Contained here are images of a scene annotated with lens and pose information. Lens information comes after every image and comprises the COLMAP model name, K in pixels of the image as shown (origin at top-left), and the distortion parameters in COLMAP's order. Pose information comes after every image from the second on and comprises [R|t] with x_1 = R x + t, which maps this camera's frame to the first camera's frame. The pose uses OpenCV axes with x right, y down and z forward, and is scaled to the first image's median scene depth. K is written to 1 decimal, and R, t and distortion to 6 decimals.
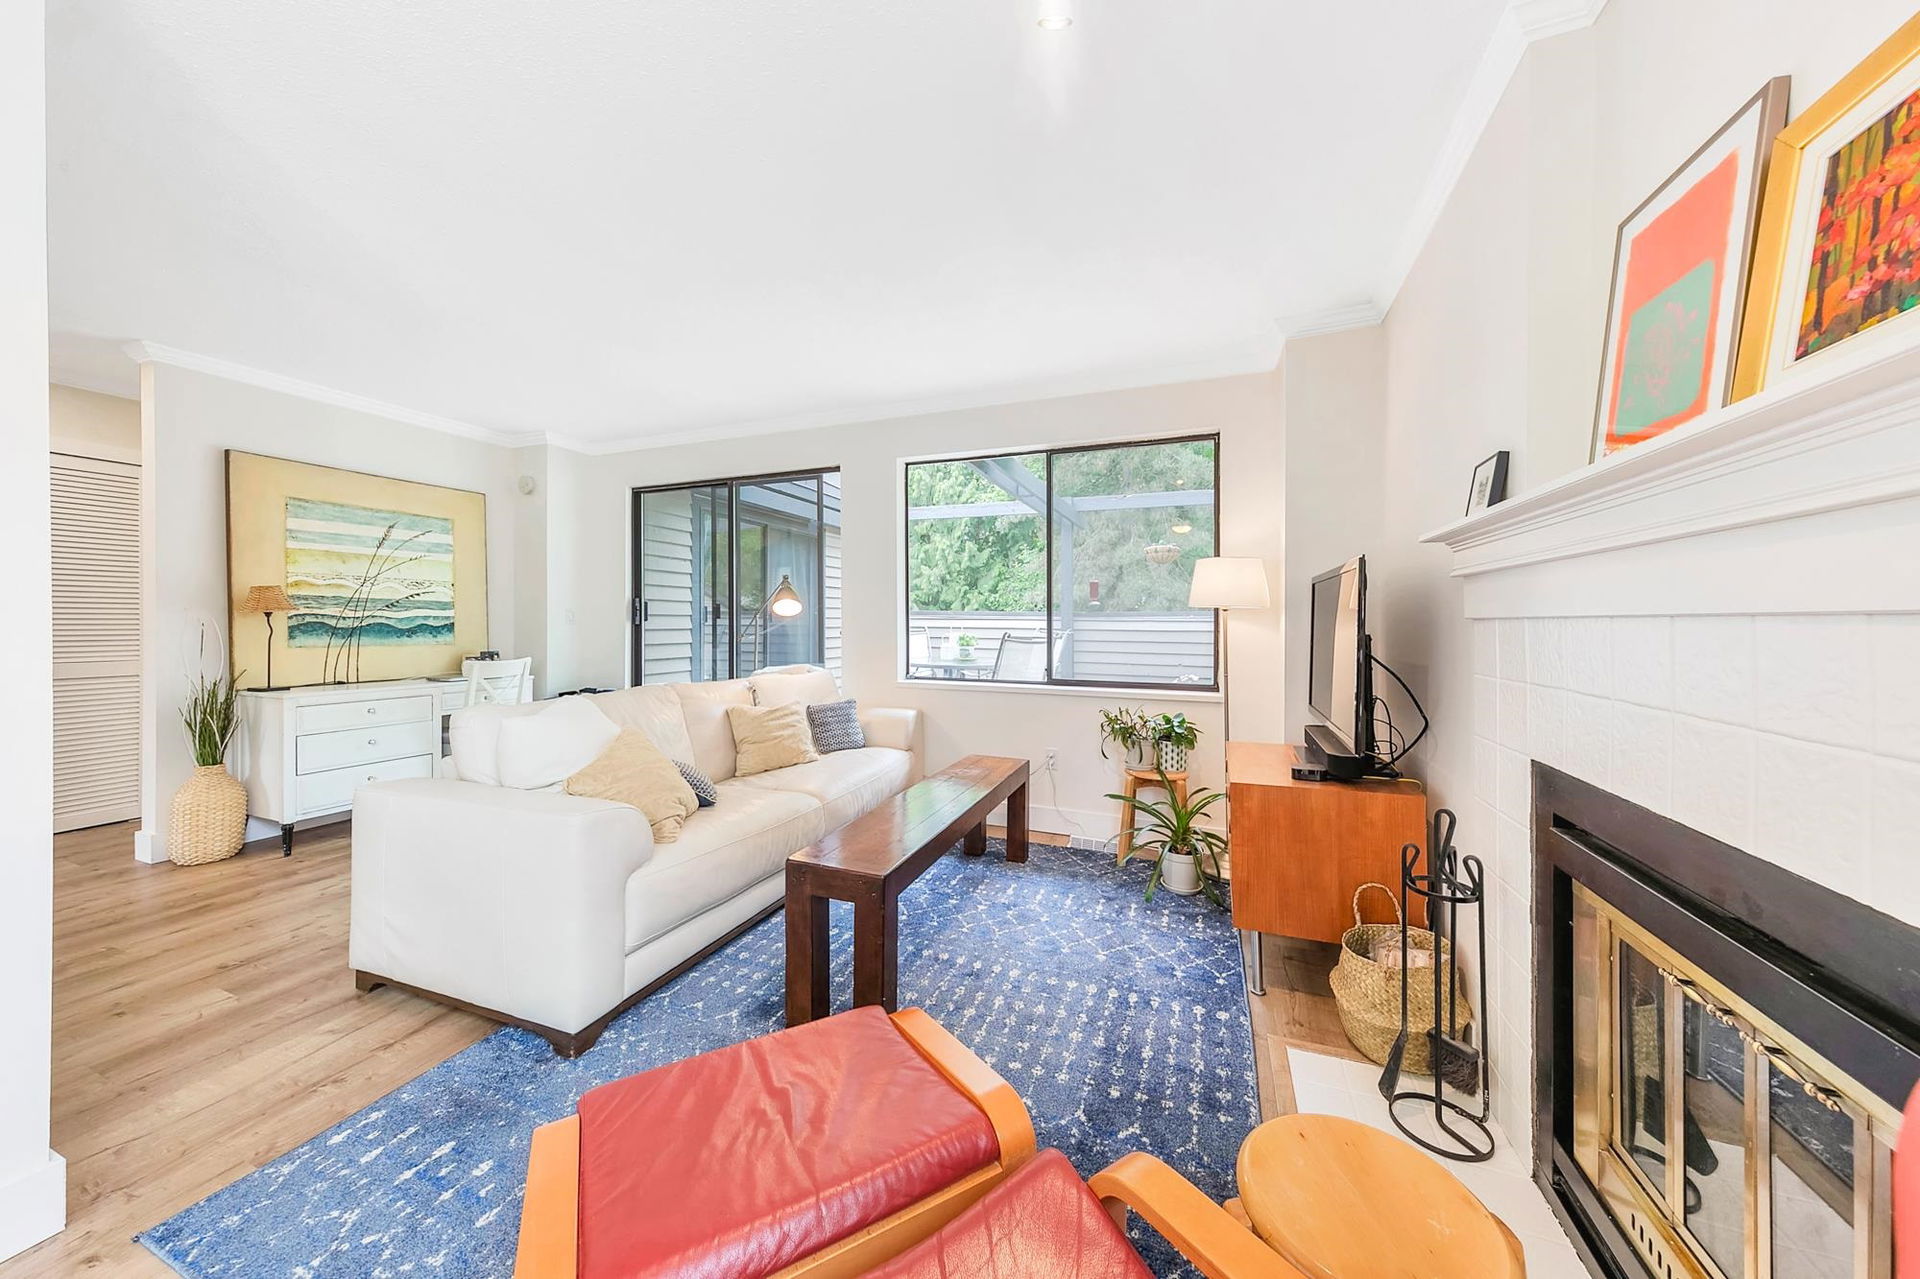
lens RADIAL K [[648.2, 0, 946.3], [0, 648.2, 625.5], [0, 0, 1]] dist [0.000911, 0.000005]
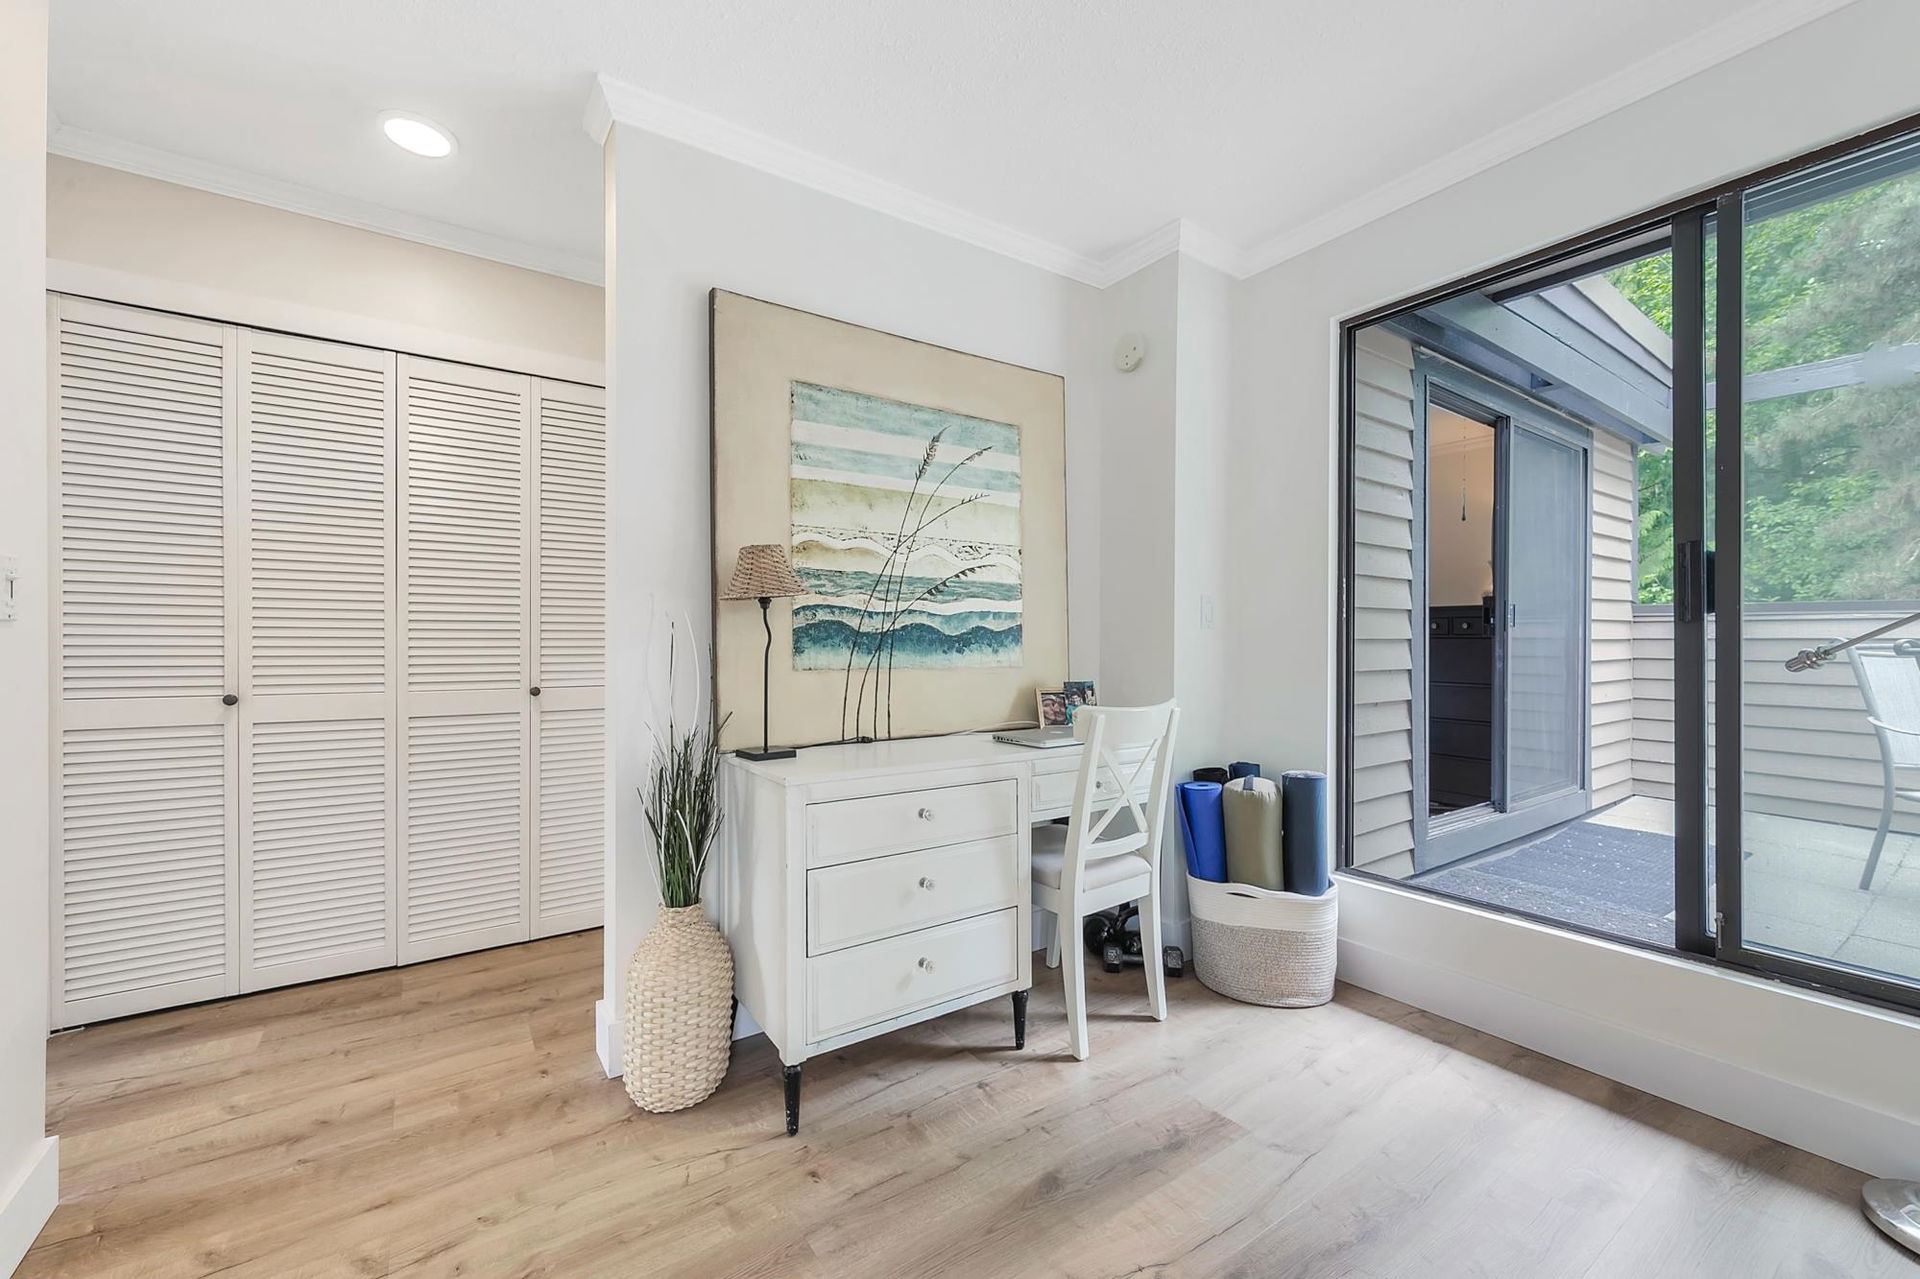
lens RADIAL K [[745.5, 0, 965.4], [0, 745.5, 634.9], [0, 0, 1]] dist [0.000530, -0.000860]
pose [[0.857823, 0.001925, -0.513942, -0.563516], [-0.005388, 0.999972, -0.005247, 0.007909], [0.513918, 0.007270, 0.857809, 0.535076]]
